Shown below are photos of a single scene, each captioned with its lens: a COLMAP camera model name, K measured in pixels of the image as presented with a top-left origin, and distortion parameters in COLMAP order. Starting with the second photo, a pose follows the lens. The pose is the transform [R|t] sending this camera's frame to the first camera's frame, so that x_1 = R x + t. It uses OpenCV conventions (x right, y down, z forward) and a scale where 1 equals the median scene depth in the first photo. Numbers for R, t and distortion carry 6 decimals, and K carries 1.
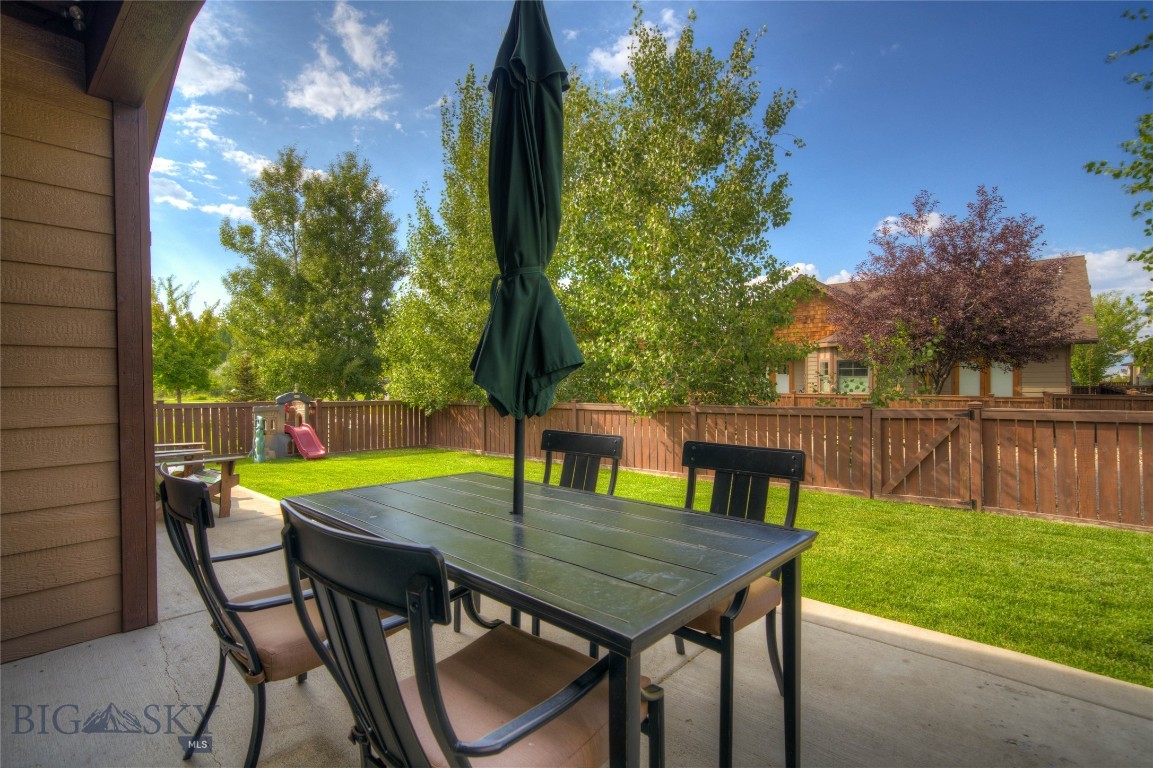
lens RADIAL K [[541.0, 0, 575.9], [0, 541.0, 386.6], [0, 0, 1]] dist [-0.014030, 0.002321]
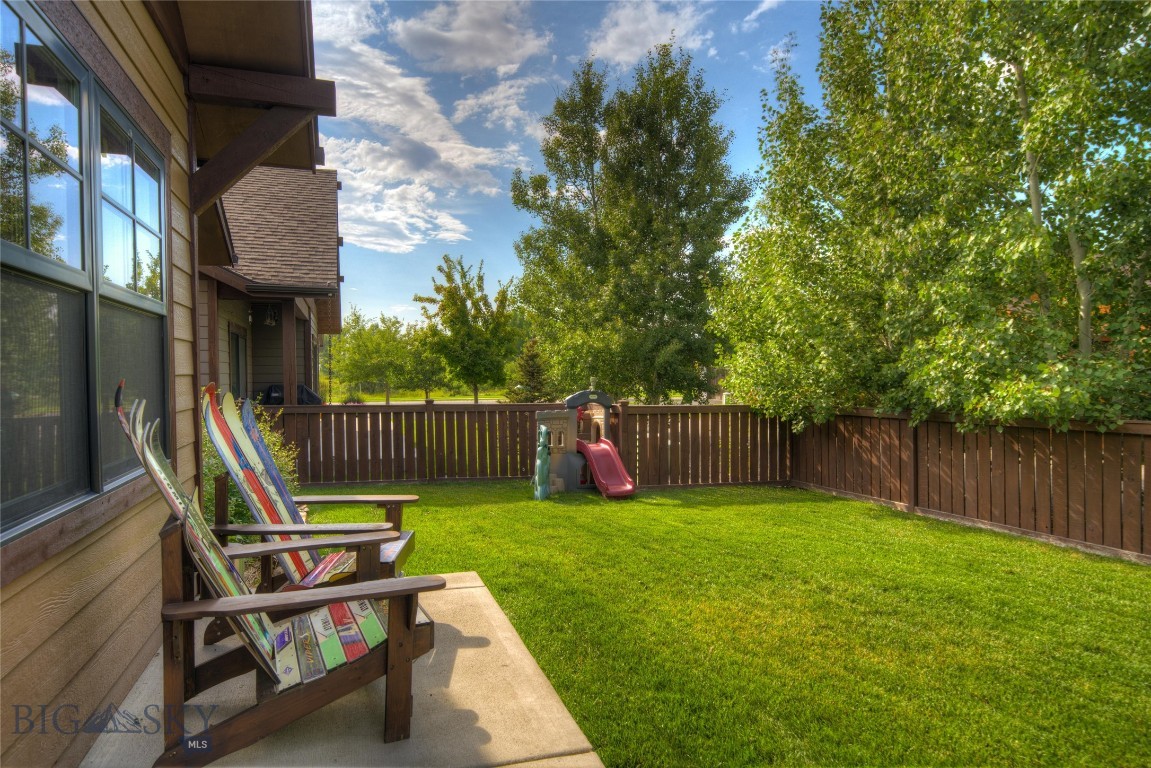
lens RADIAL K [[686.2, 0, 575.1], [0, 686.2, 383.3], [0, 0, 1]] dist [-0.003124, -0.000199]
pose [[0.870461, 0.003119, -0.492228, -0.082159], [-0.001642, 0.999993, 0.003432, -0.000757], [0.492235, -0.002179, 0.870459, 0.170626]]
